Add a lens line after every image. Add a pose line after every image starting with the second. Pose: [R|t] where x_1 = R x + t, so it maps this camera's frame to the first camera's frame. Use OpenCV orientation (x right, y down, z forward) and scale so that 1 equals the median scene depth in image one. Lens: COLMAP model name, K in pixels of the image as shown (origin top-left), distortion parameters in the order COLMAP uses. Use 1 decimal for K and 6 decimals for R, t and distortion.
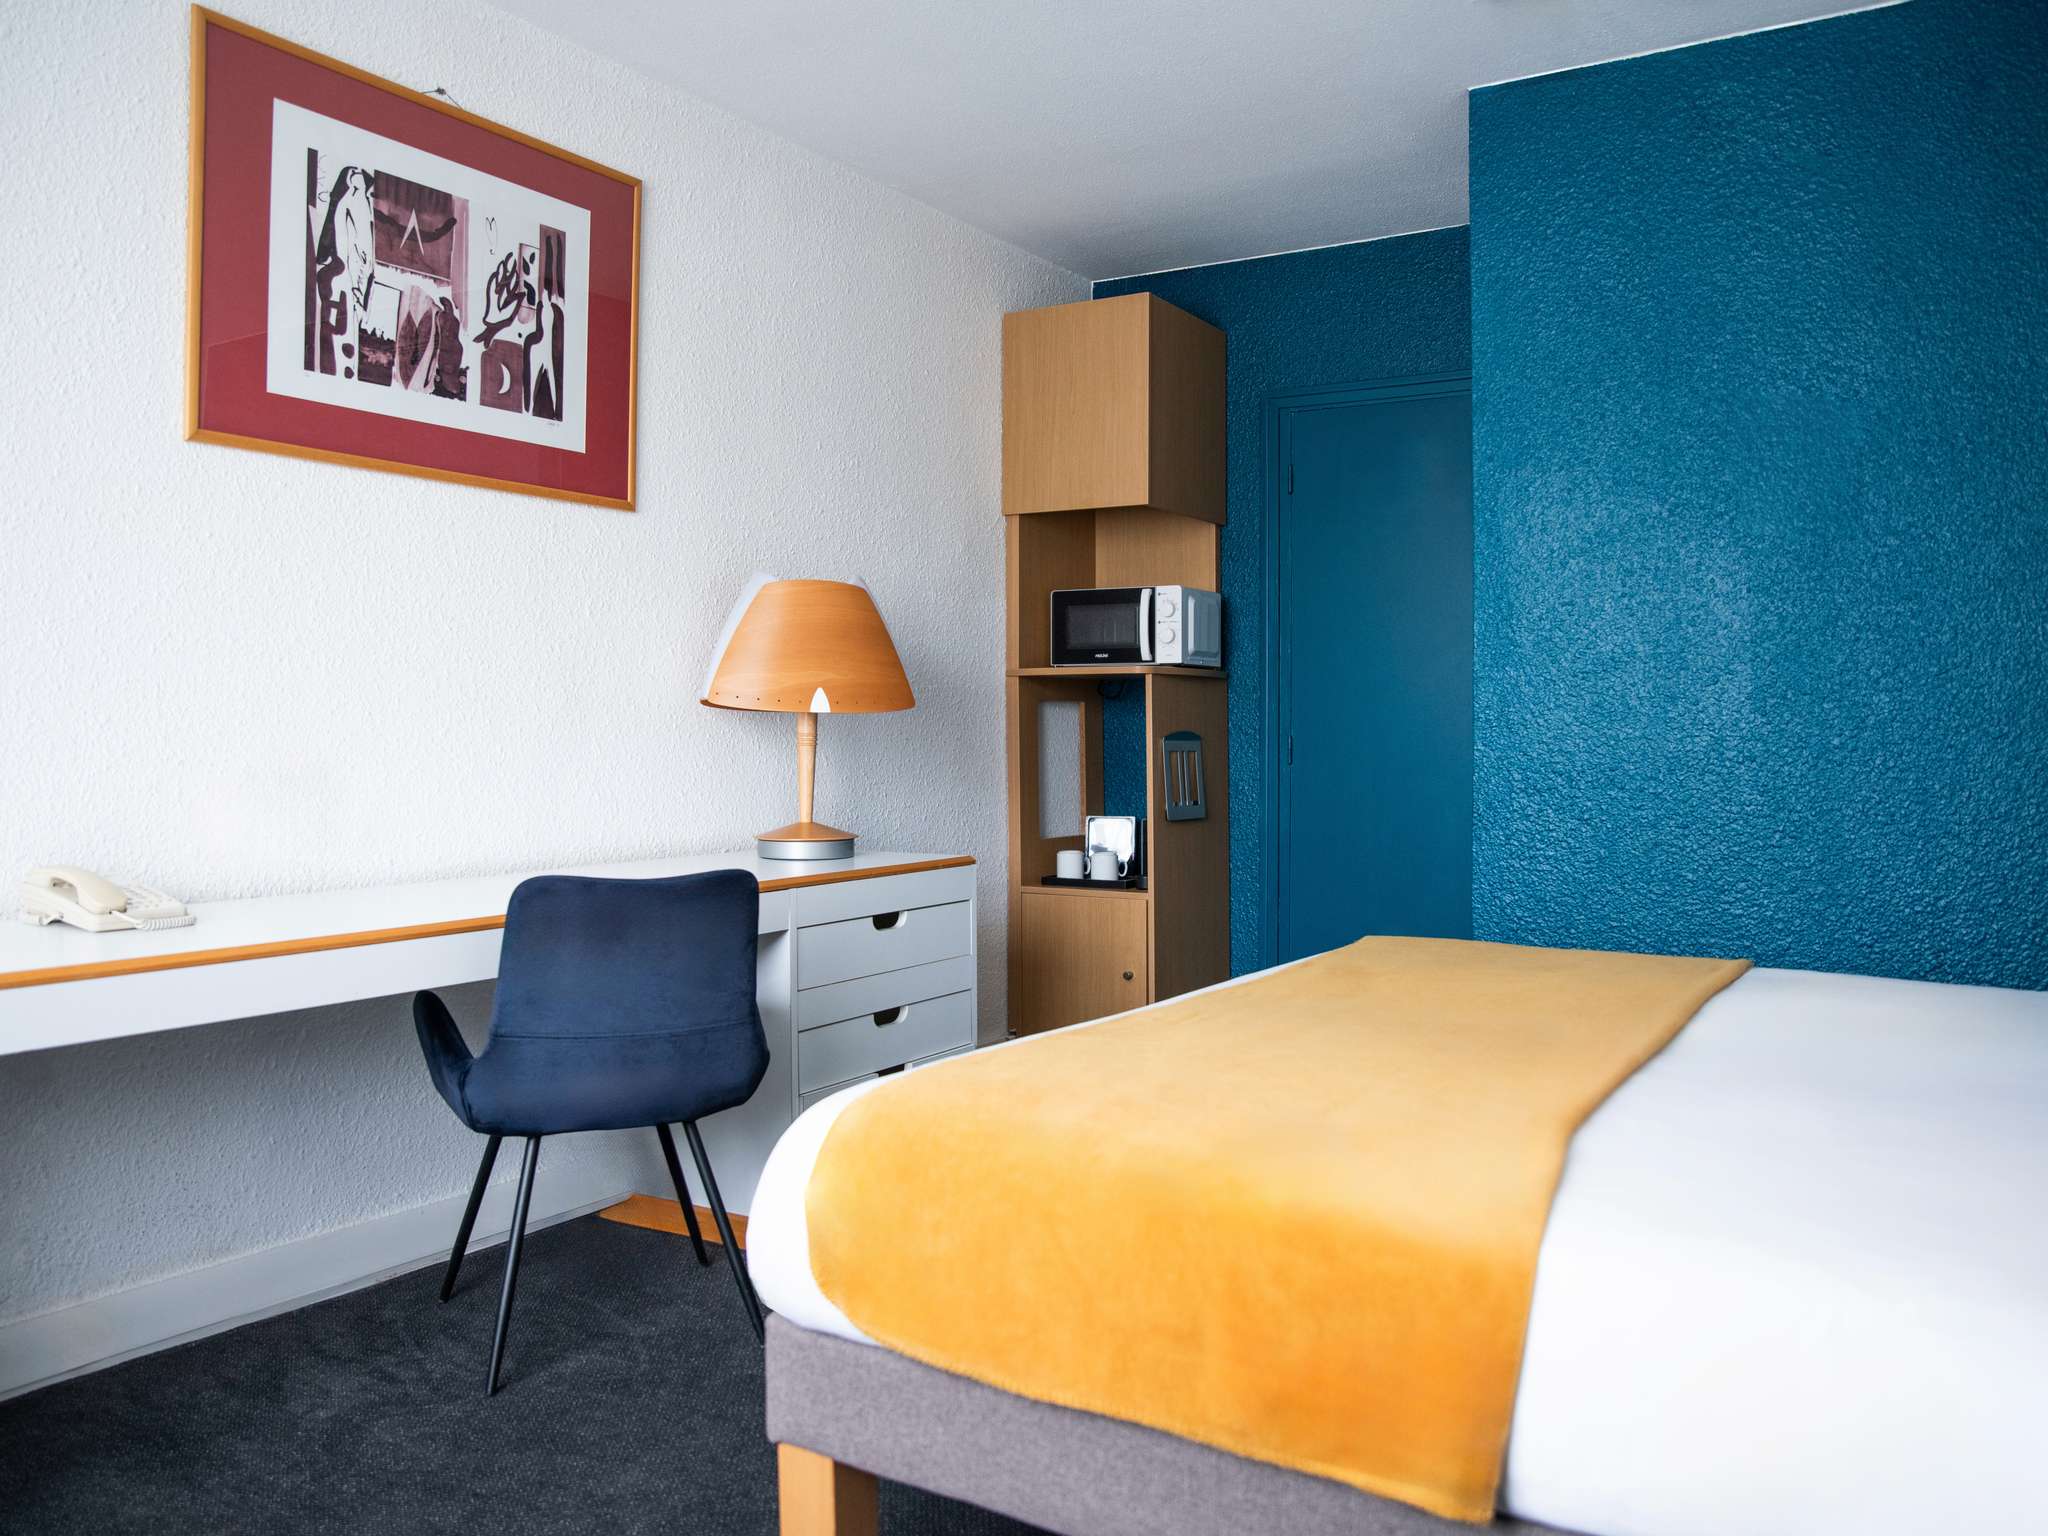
lens RADIAL K [[1560.3, 0, 1030.4], [0, 1560.3, 760.5], [0, 0, 1]] dist [-0.092663, 0.054481]
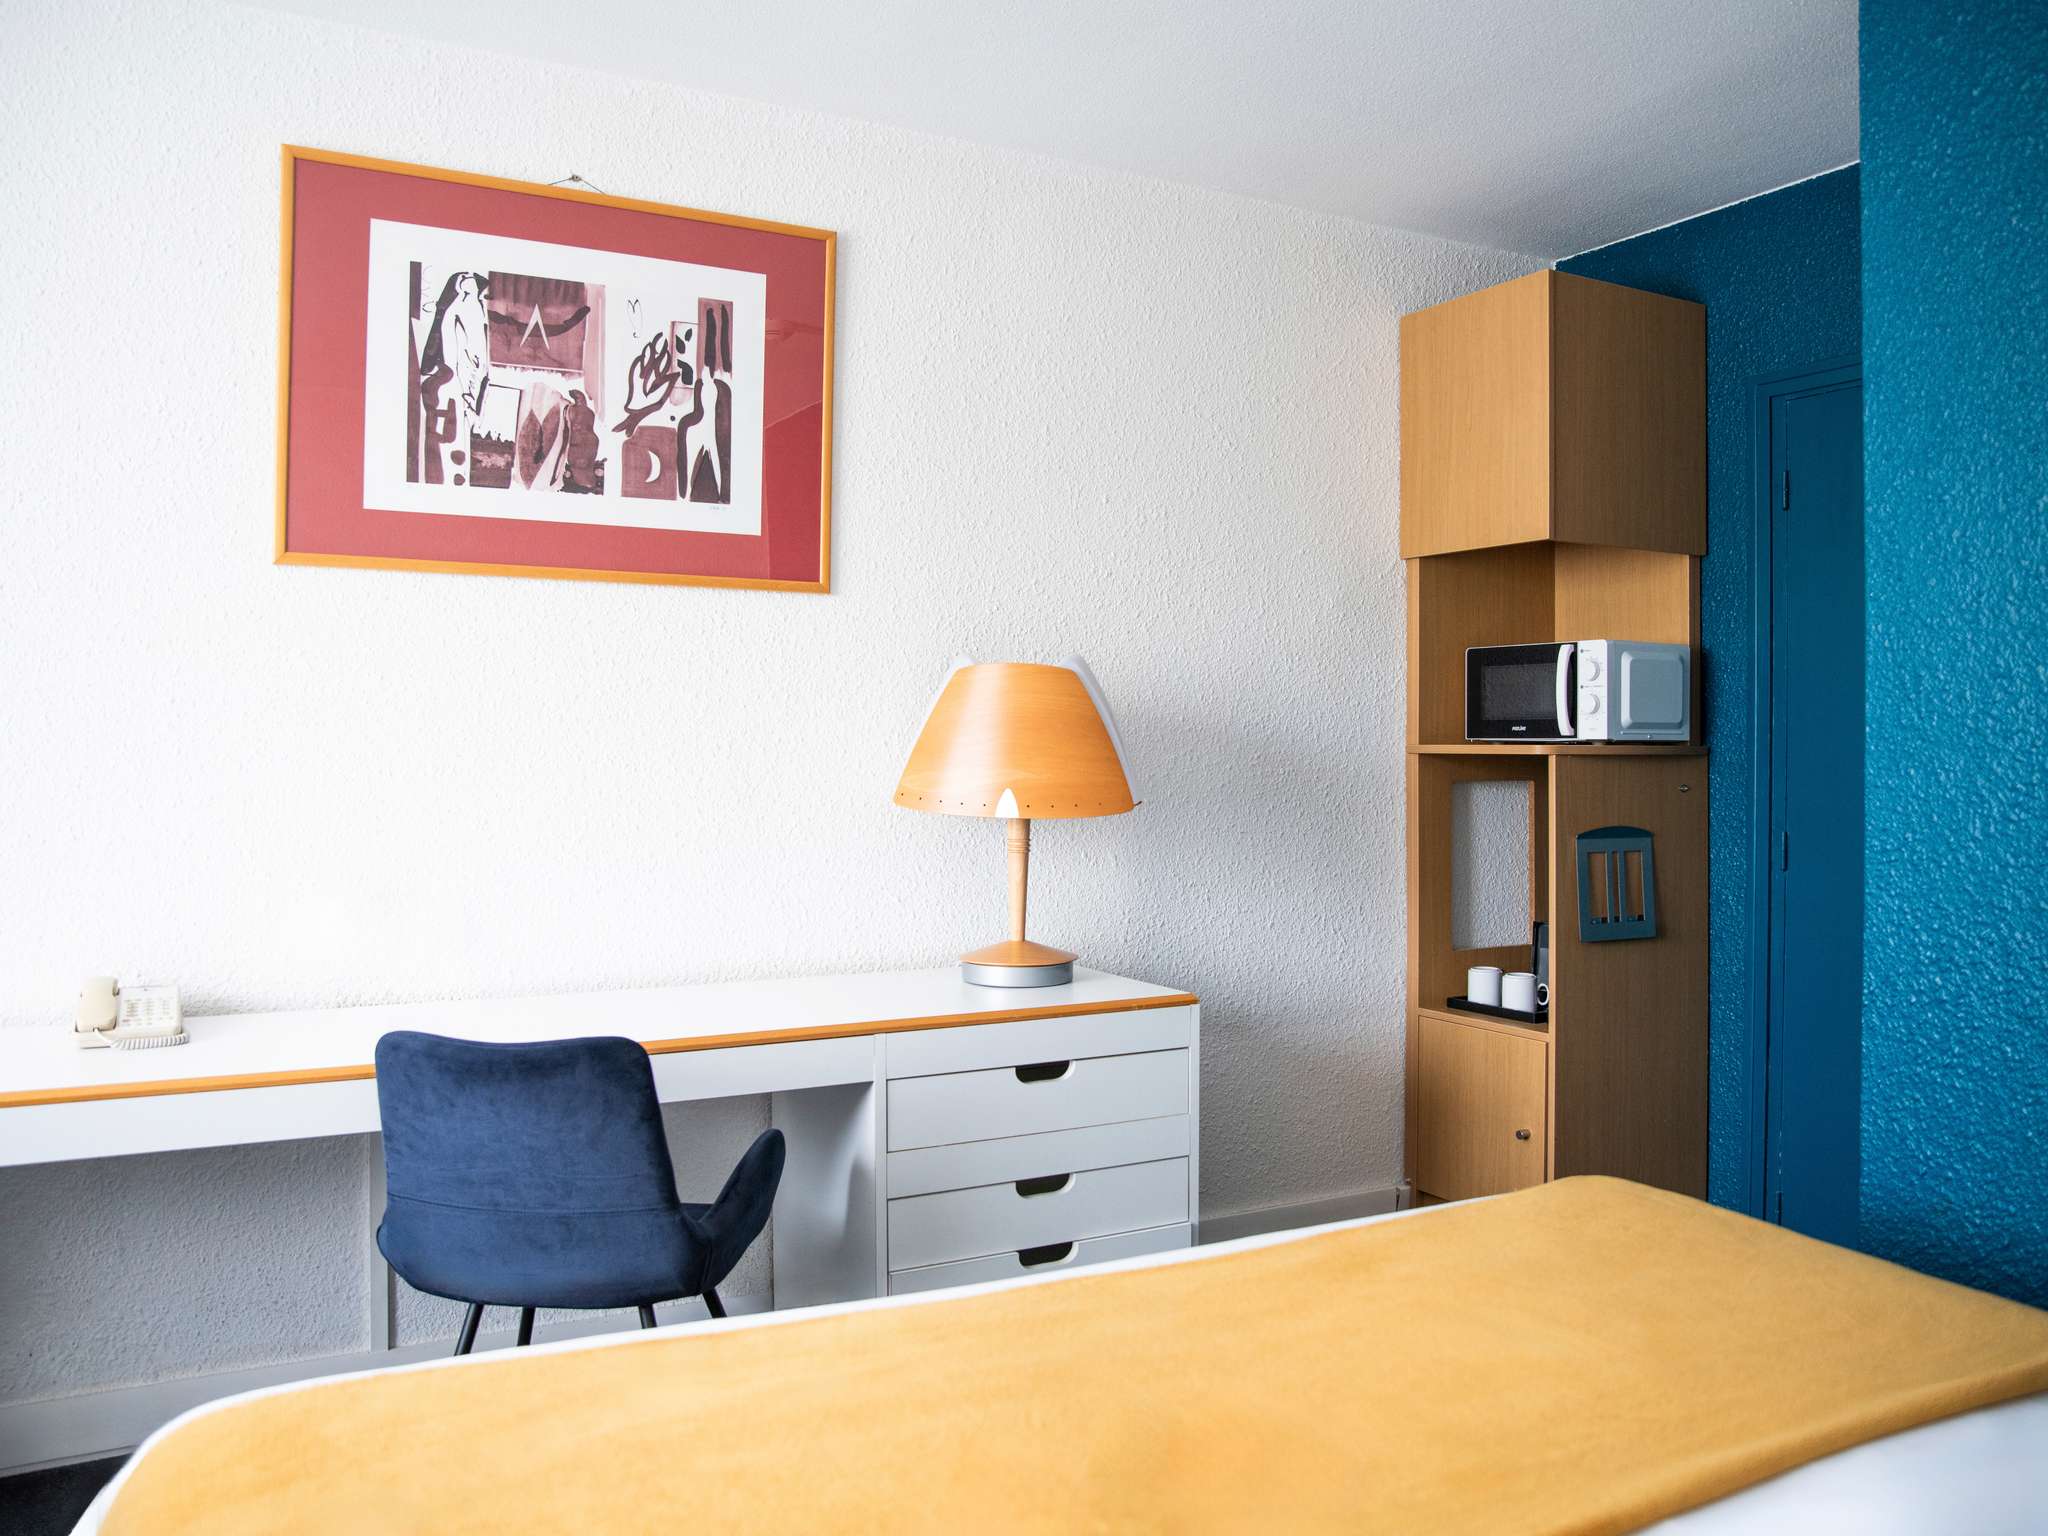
lens RADIAL K [[1560.3, 0, 1021.0], [0, 1560.3, 763.4], [0, 0, 1]] dist [-0.092663, 0.054481]
pose [[0.870848, 0.006622, -0.491507, 0.298226], [-0.013360, 0.999859, -0.010201, -0.052666], [0.491370, 0.015451, 0.870814, 0.256010]]
